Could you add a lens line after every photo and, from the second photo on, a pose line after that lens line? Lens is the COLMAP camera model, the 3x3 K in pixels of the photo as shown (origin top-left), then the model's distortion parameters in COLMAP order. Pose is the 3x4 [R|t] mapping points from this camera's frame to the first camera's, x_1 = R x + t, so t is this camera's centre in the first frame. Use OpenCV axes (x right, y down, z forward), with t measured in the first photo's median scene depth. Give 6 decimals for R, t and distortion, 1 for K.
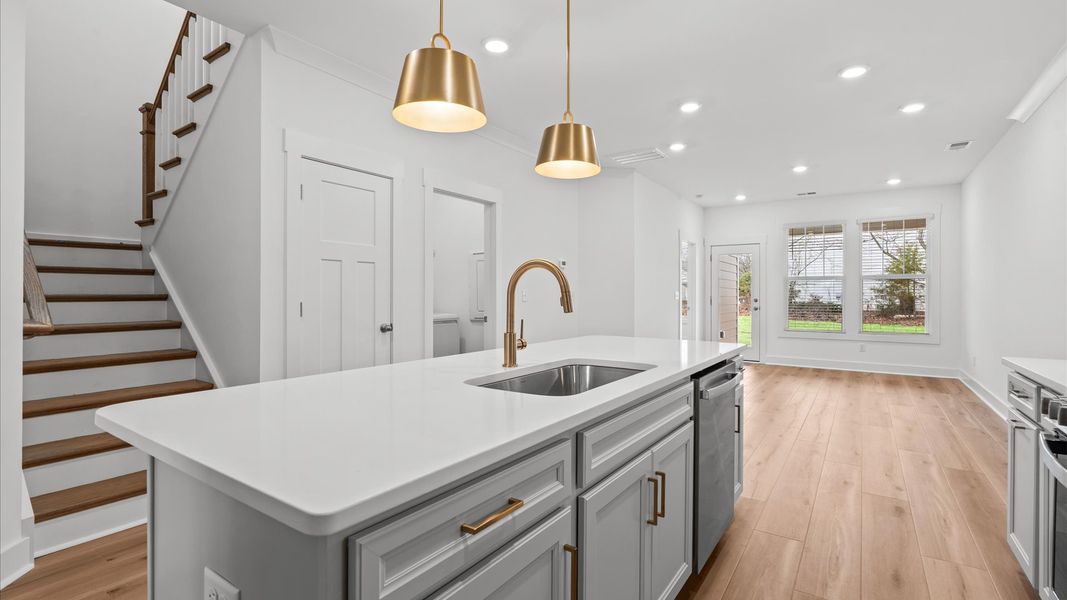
lens RADIAL K [[481.8, 0, 538.1], [0, 481.8, 296.3], [0, 0, 1]] dist [-0.000054, 0.000182]
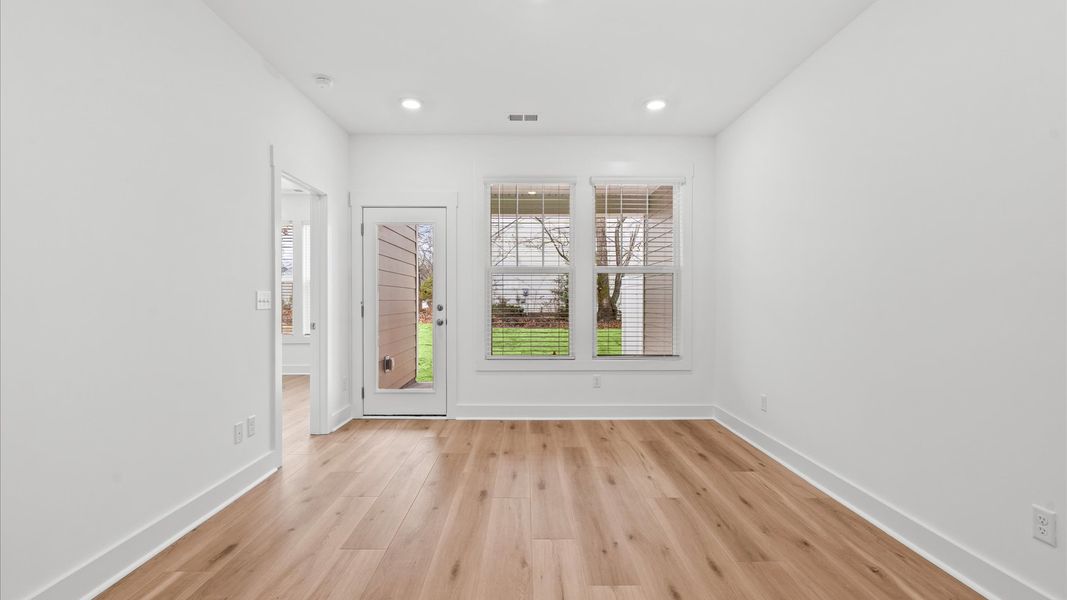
lens RADIAL K [[481.8, 0, 538.1], [0, 481.8, 296.3], [0, 0, 1]] dist [-0.000054, 0.000182]
pose [[0.811721, -0.000723, 0.584046, 0.233670], [0.003403, 0.999988, -0.003491, -0.002710], [-0.584036, 0.004821, 0.811713, 0.514456]]
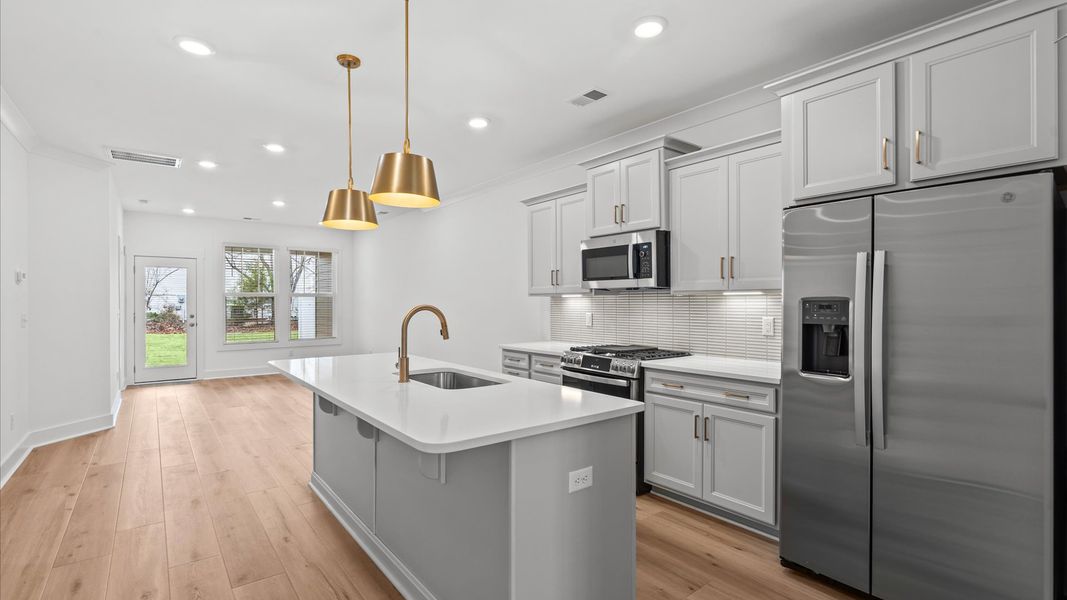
lens RADIAL K [[487.4, 0, 533.0], [0, 487.4, 303.4], [0, 0, 1]] dist [-0.001528, 0.000035]
pose [[0.299196, -0.007116, 0.954165, -0.306712], [0.005845, 0.999967, 0.005625, -0.020406], [-0.954174, 0.003894, 0.299228, 0.046455]]
